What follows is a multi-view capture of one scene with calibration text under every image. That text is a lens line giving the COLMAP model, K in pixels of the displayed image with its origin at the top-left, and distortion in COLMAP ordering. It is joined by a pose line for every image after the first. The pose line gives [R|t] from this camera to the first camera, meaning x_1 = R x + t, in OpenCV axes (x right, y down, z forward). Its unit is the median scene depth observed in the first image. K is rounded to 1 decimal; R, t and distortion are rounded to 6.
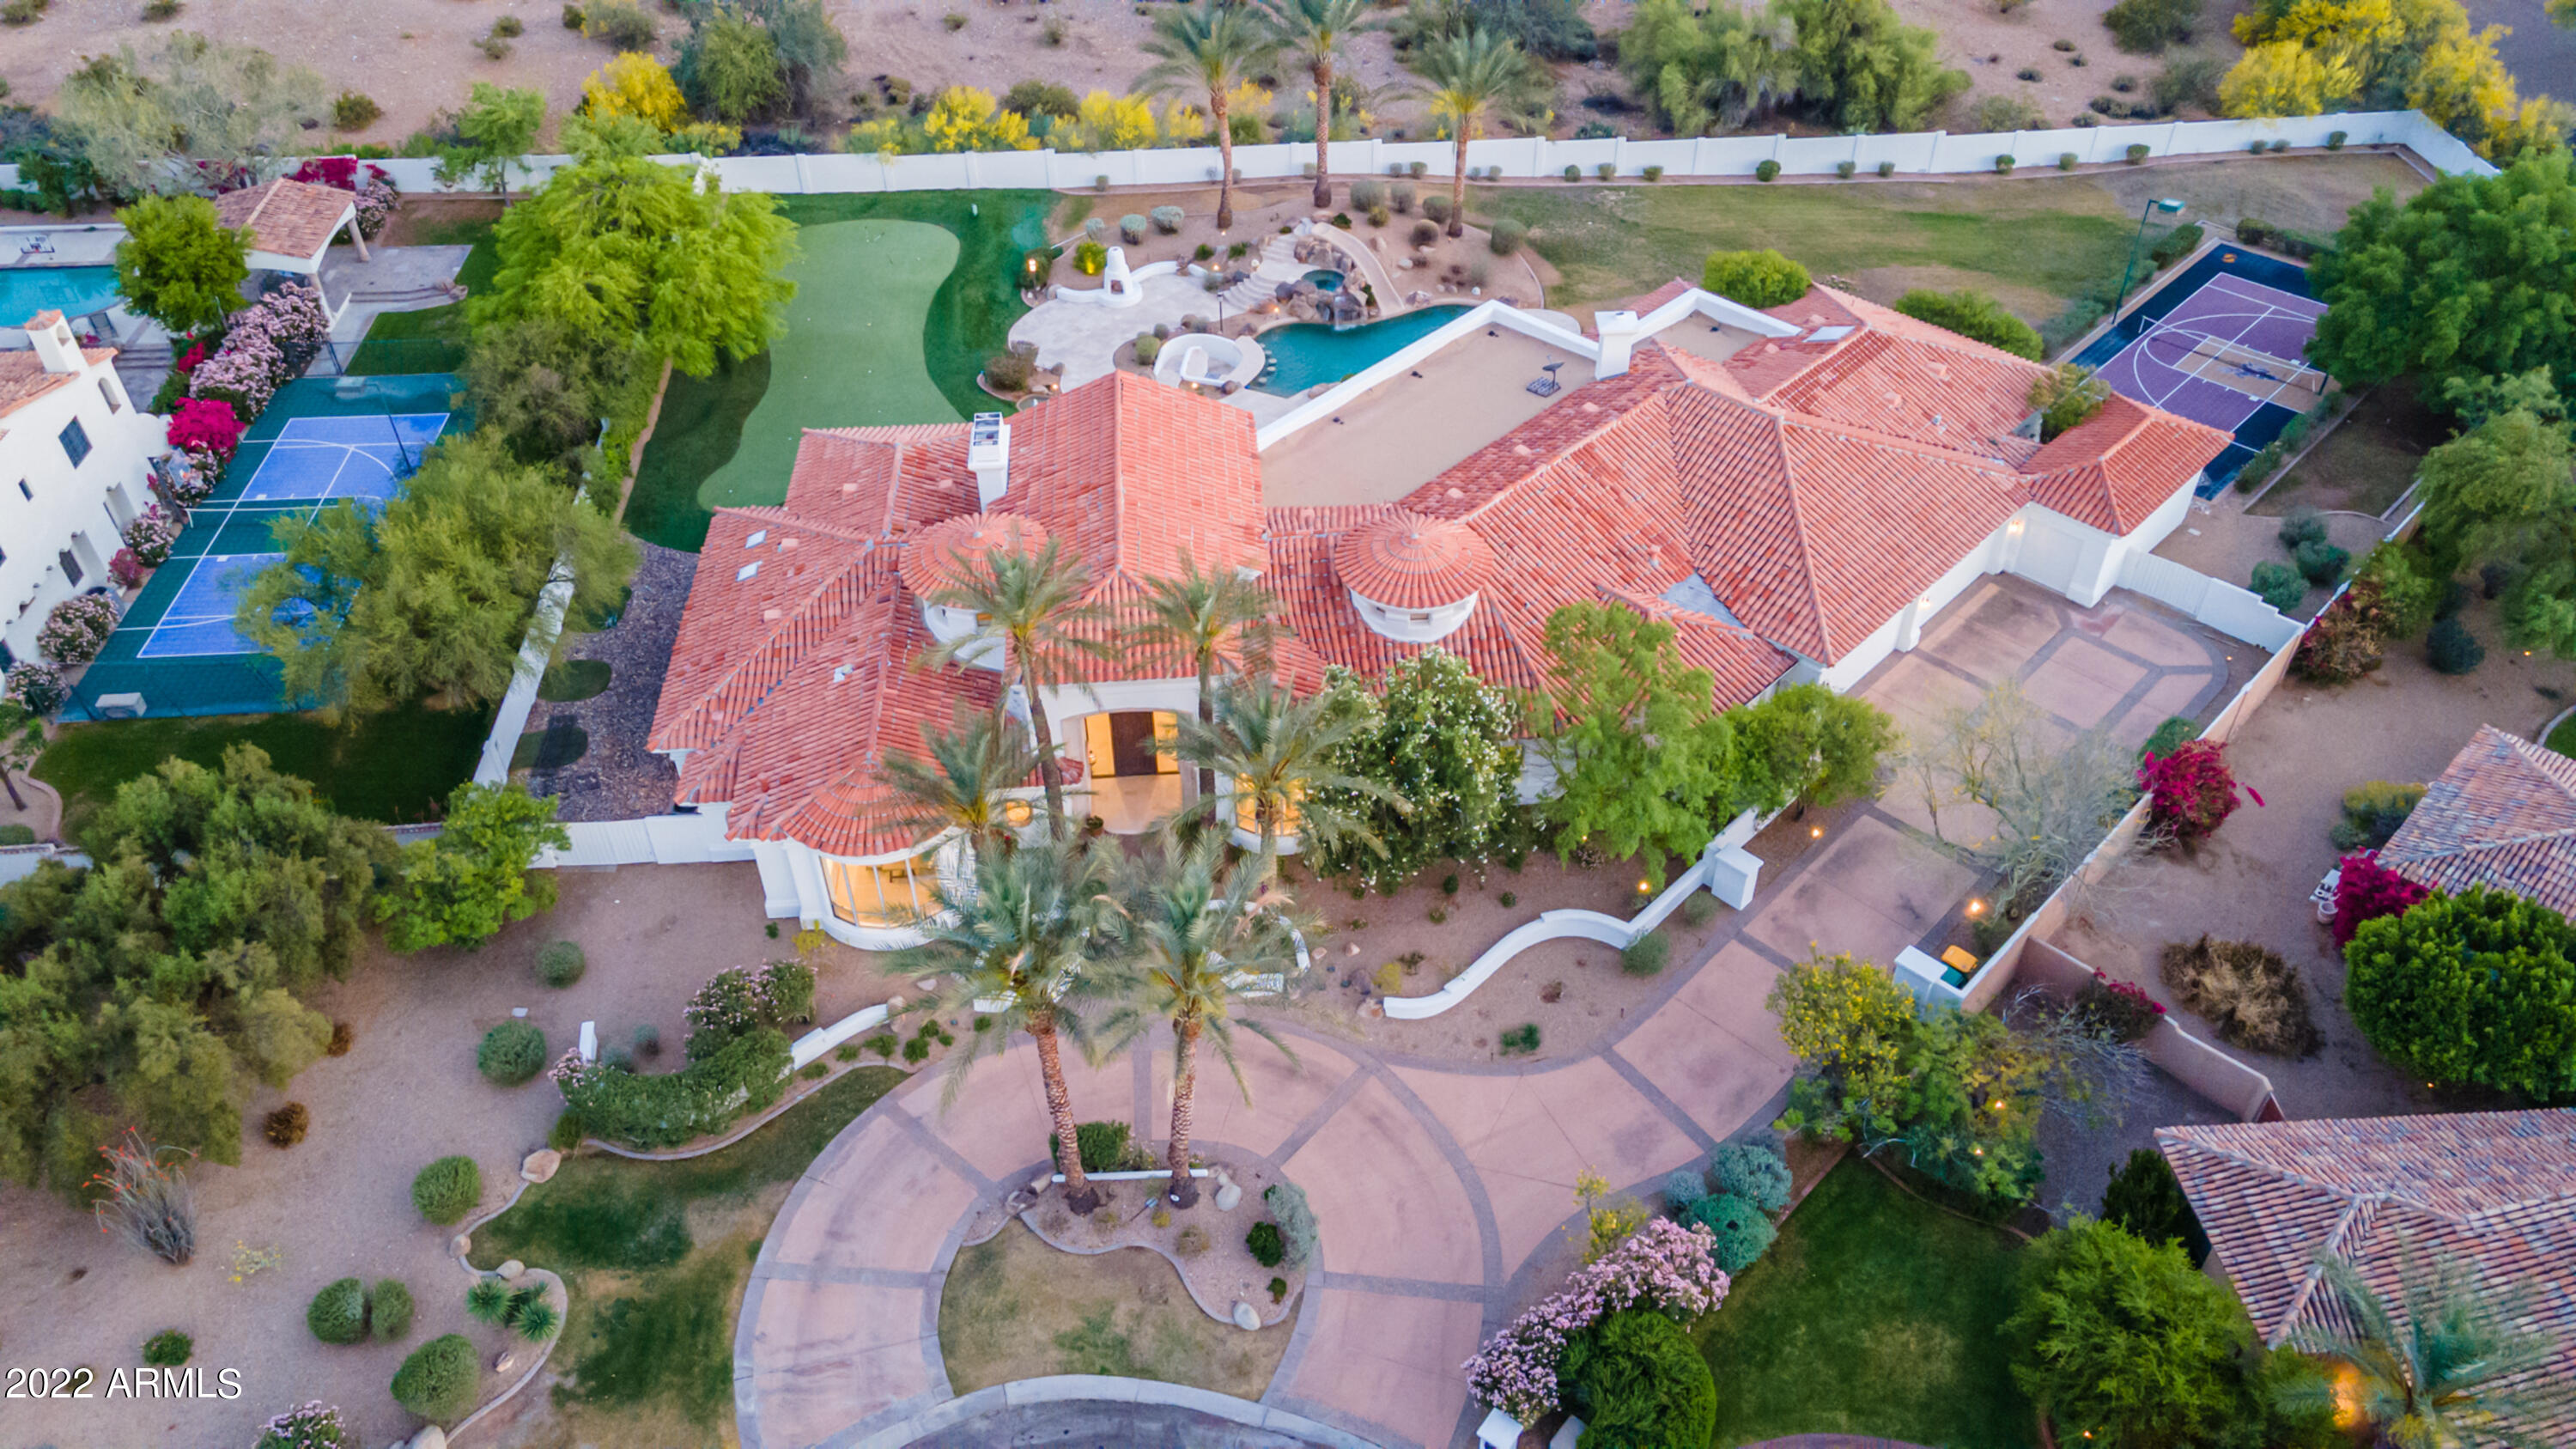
lens RADIAL K [[1880.1, 0, 1288.0], [0, 1880.1, 724.5], [0, 0, 1]] dist [0.015113, 0.055934]
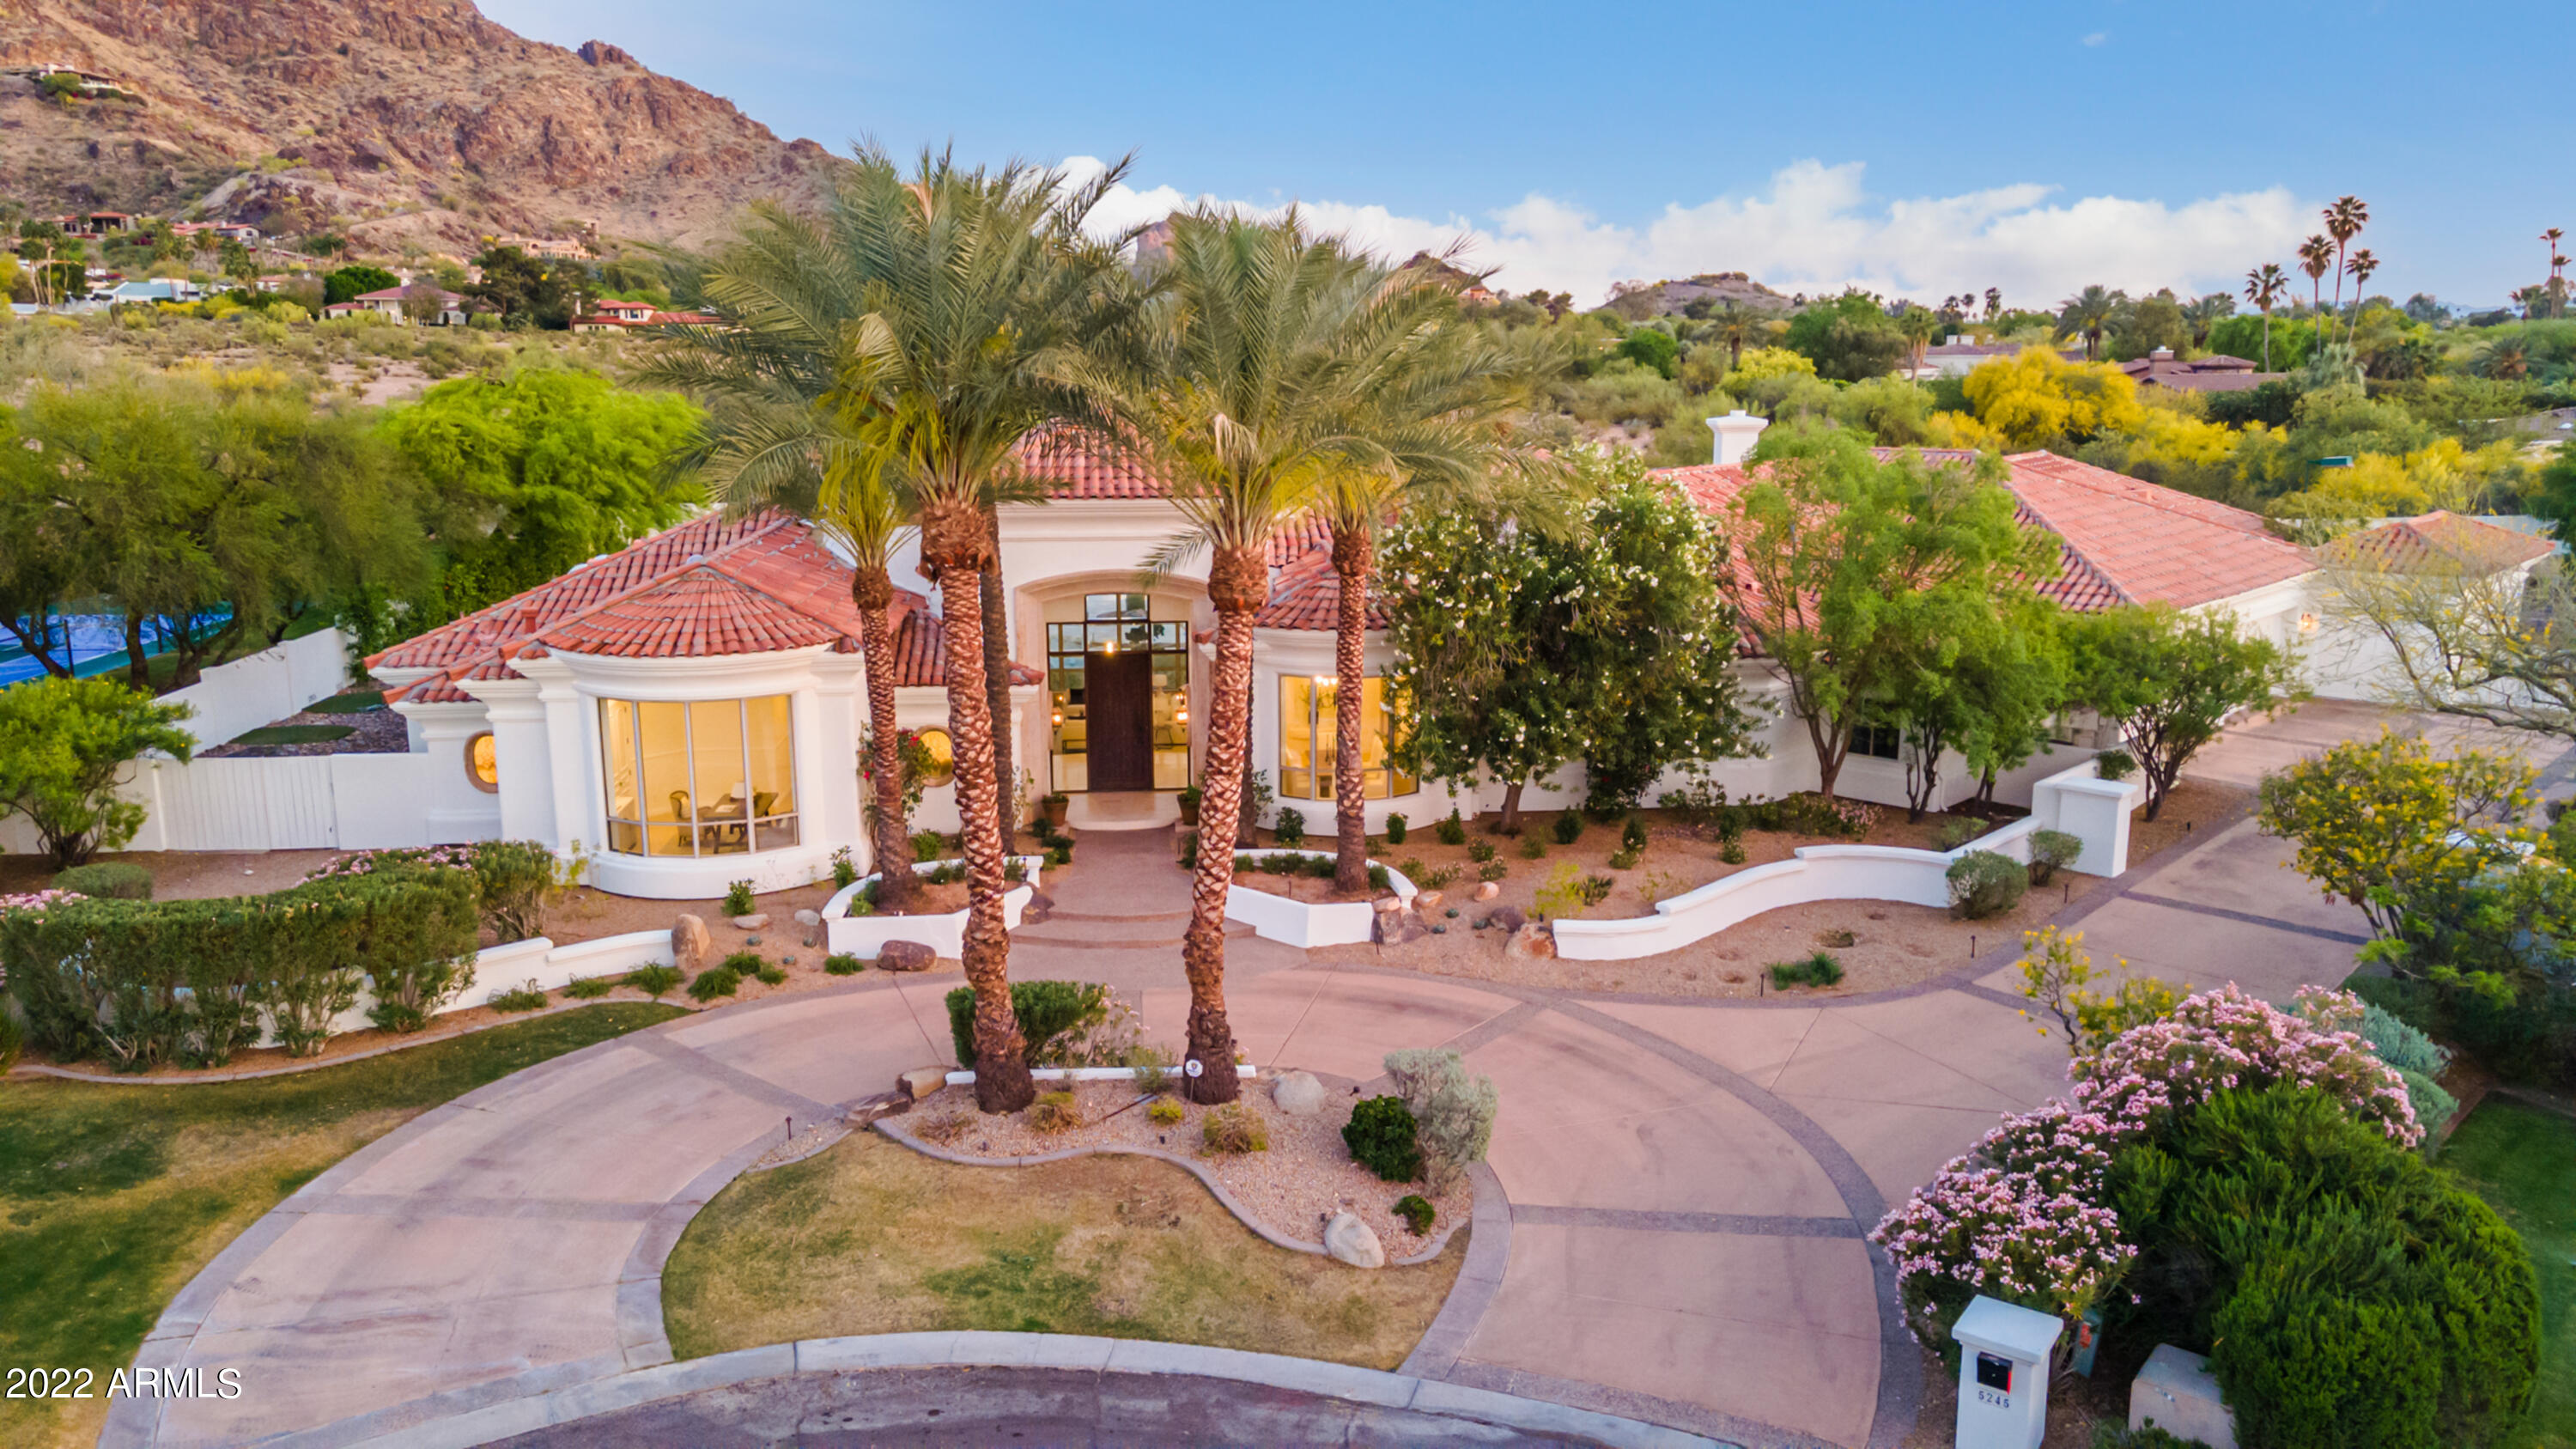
lens RADIAL K [[1880.8, 0, 1288.0], [0, 1880.8, 724.5], [0, 0, 1]] dist [0.007405, 0.080655]
pose [[0.999756, 0.005011, 0.021497, -0.044550], [0.006199, 0.870959, -0.491317, 0.396029], [-0.021185, 0.491330, 0.870716, 0.503903]]
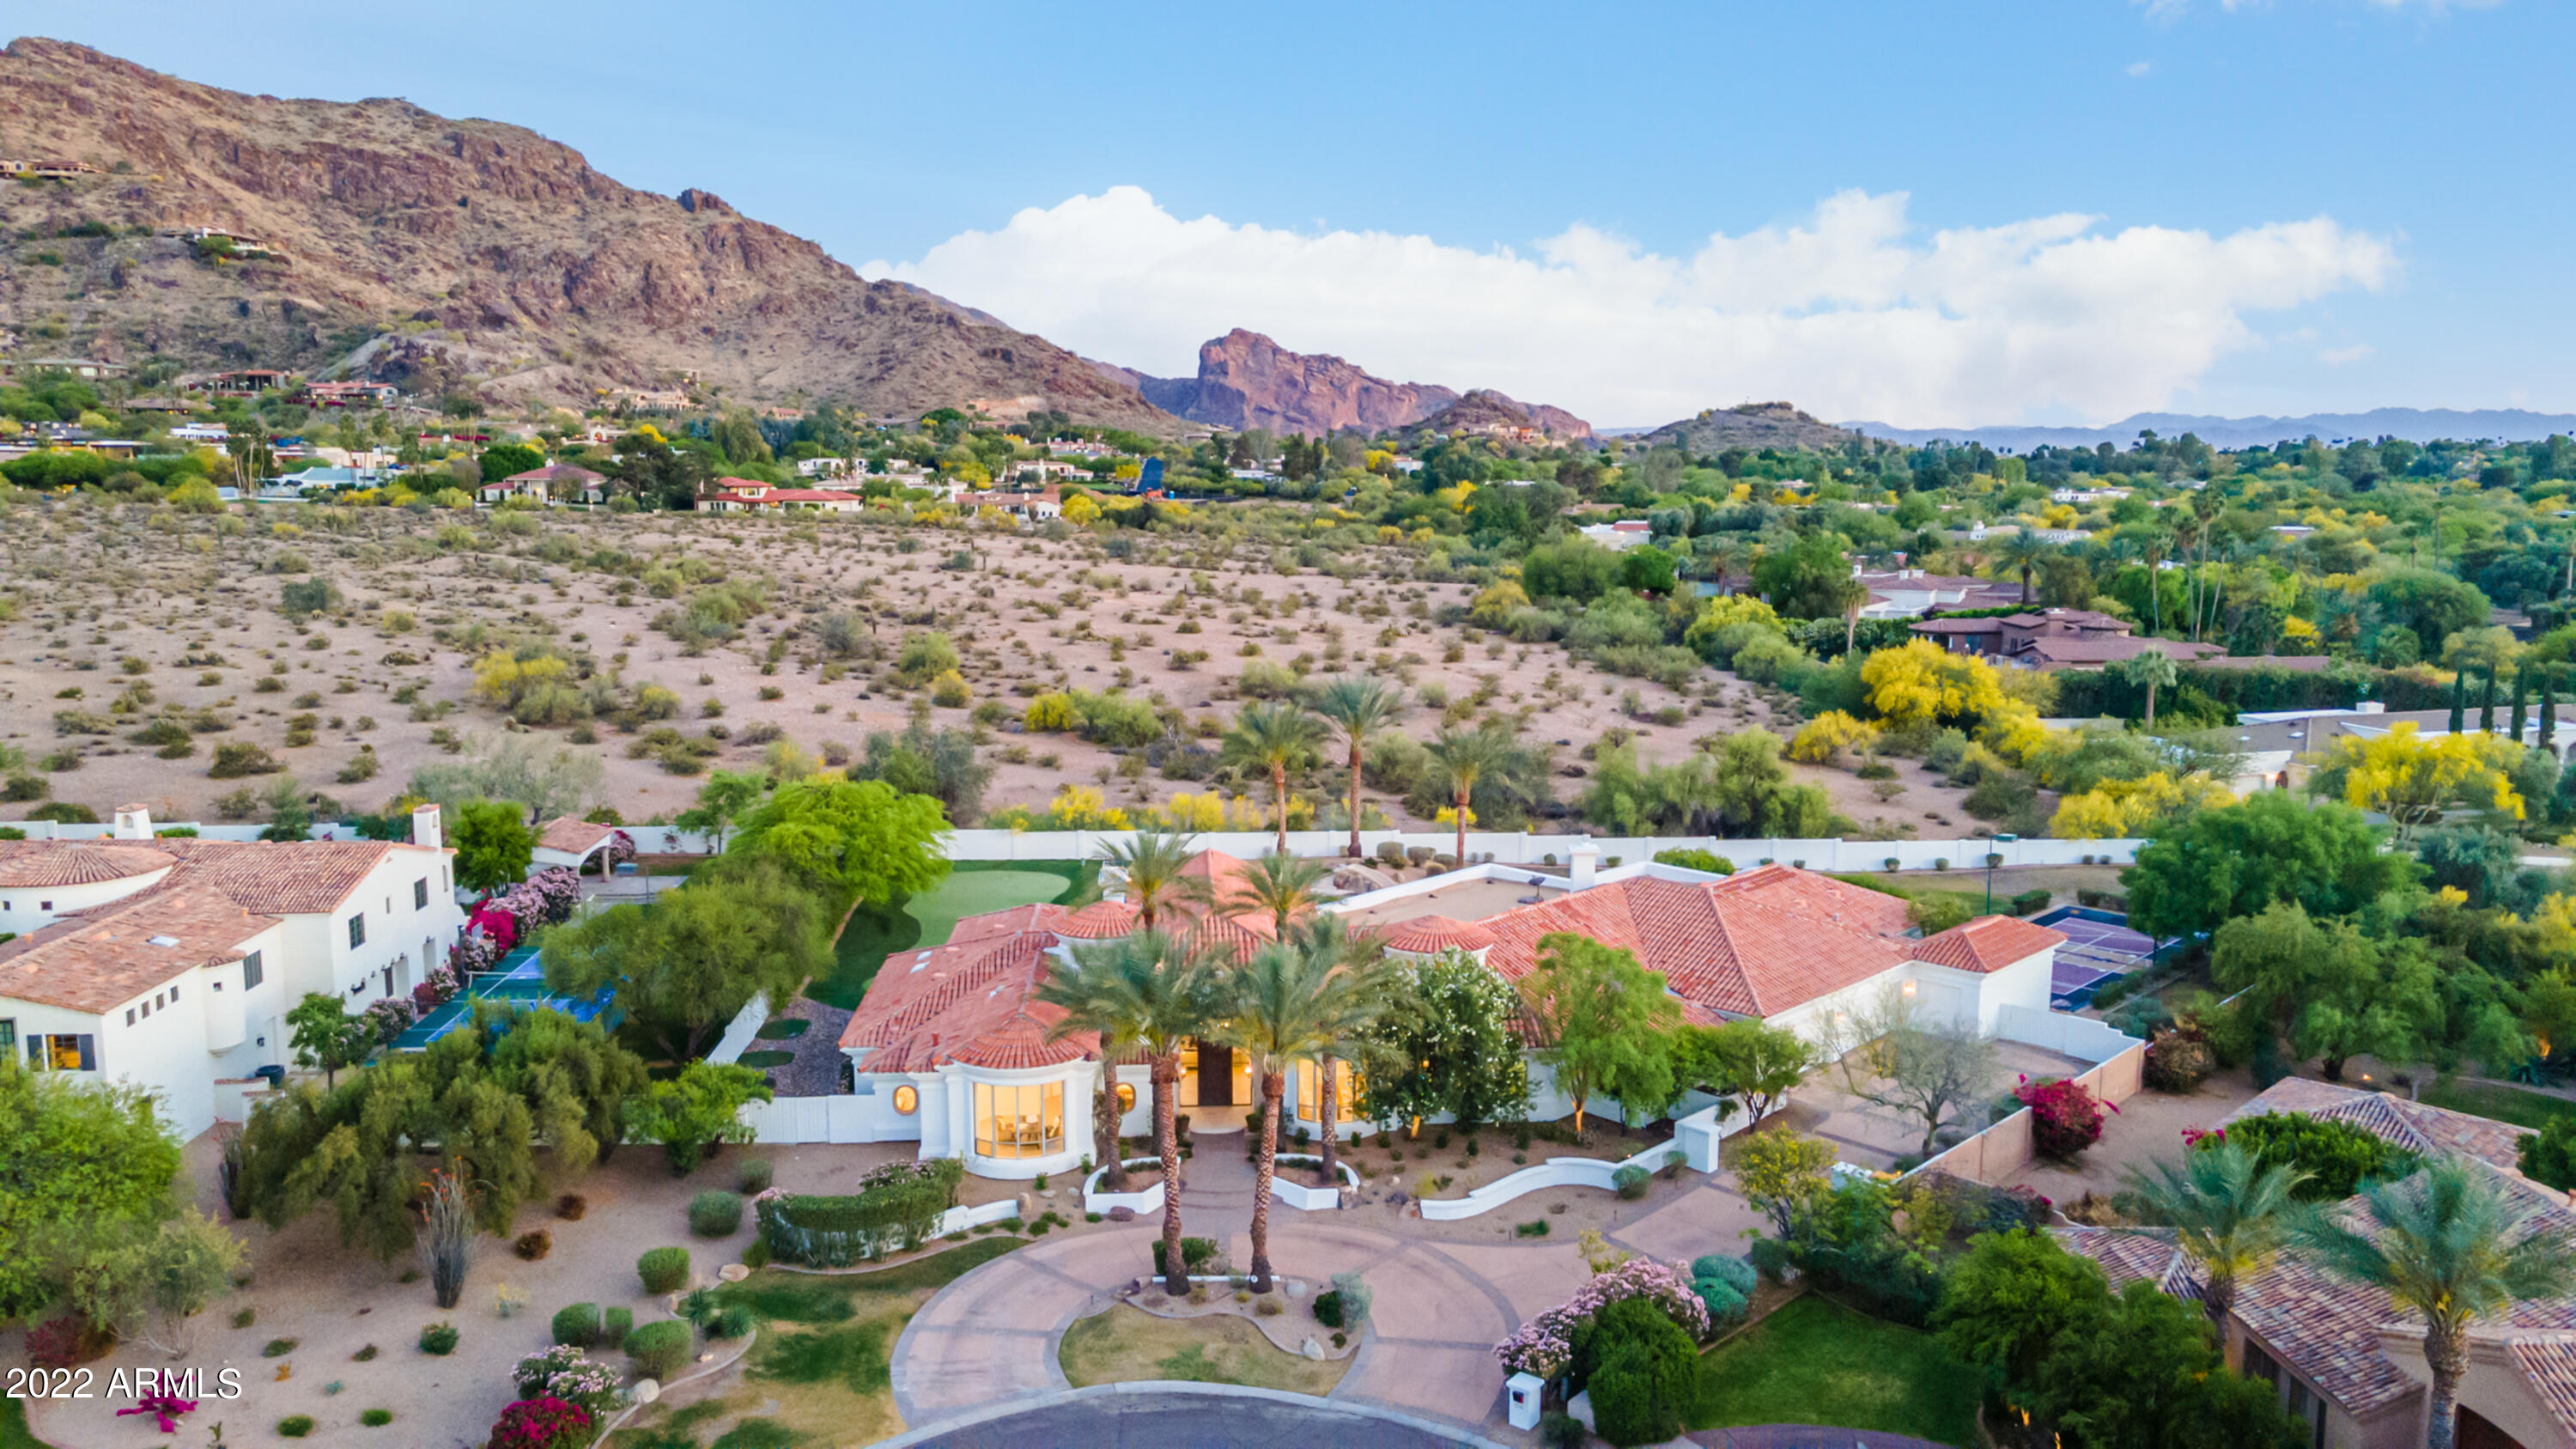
lens RADIAL K [[1880.1, 0, 1288.0], [0, 1880.1, 724.5], [0, 0, 1]] dist [0.015113, 0.055934]
pose [[0.999873, 0.013173, -0.008961, -0.030462], [-0.015925, 0.843775, -0.536461, 0.577544], [0.000494, 0.536535, 0.843878, -0.218914]]
